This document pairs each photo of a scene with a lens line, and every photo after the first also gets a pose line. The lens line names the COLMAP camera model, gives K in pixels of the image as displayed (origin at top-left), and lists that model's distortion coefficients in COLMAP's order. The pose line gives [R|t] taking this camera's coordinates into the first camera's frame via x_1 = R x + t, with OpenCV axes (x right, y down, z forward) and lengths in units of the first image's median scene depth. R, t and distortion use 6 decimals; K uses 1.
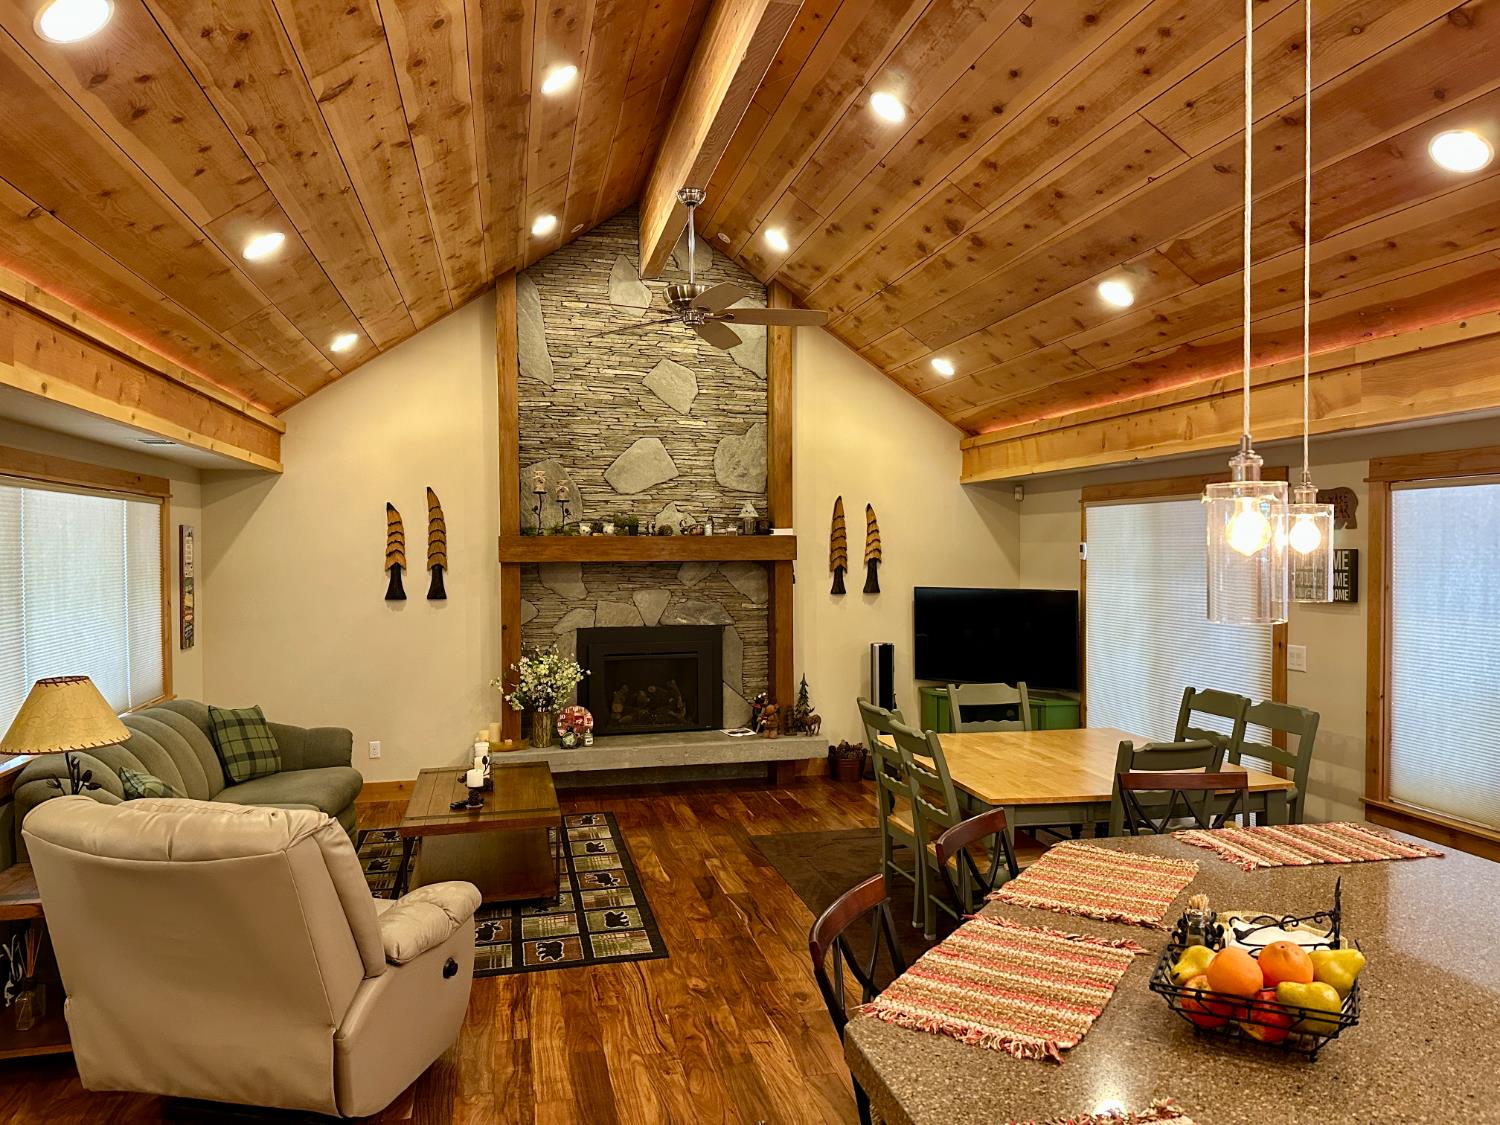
lens RADIAL K [[1052.5, 0, 752.4], [0, 1052.5, 568.0], [0, 0, 1]] dist [0.078126, -0.093751]
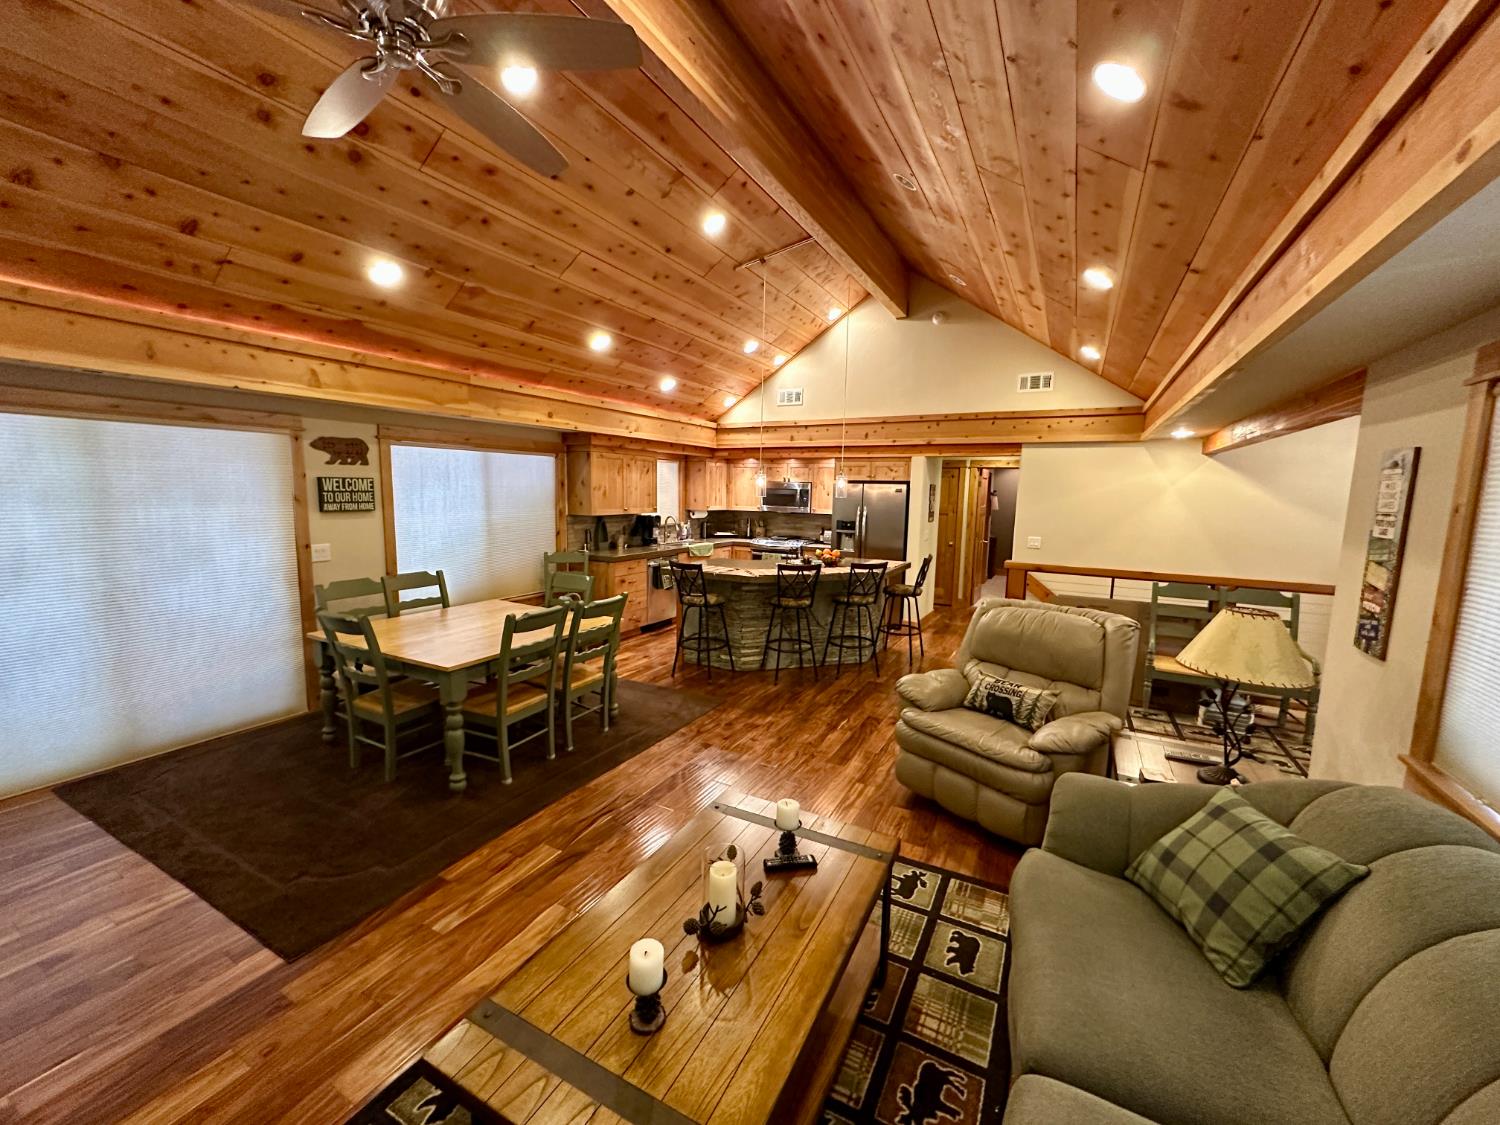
lens RADIAL K [[601.3, 0, 750.0], [0, 601.3, 562.5], [0, 0, 1]] dist [-0.001125, -0.000098]
pose [[-0.752297, -0.090874, 0.652527, -0.492634], [-0.001580, 0.990688, 0.136146, -0.015672], [-0.658822, 0.101391, -0.745435, 1.317545]]
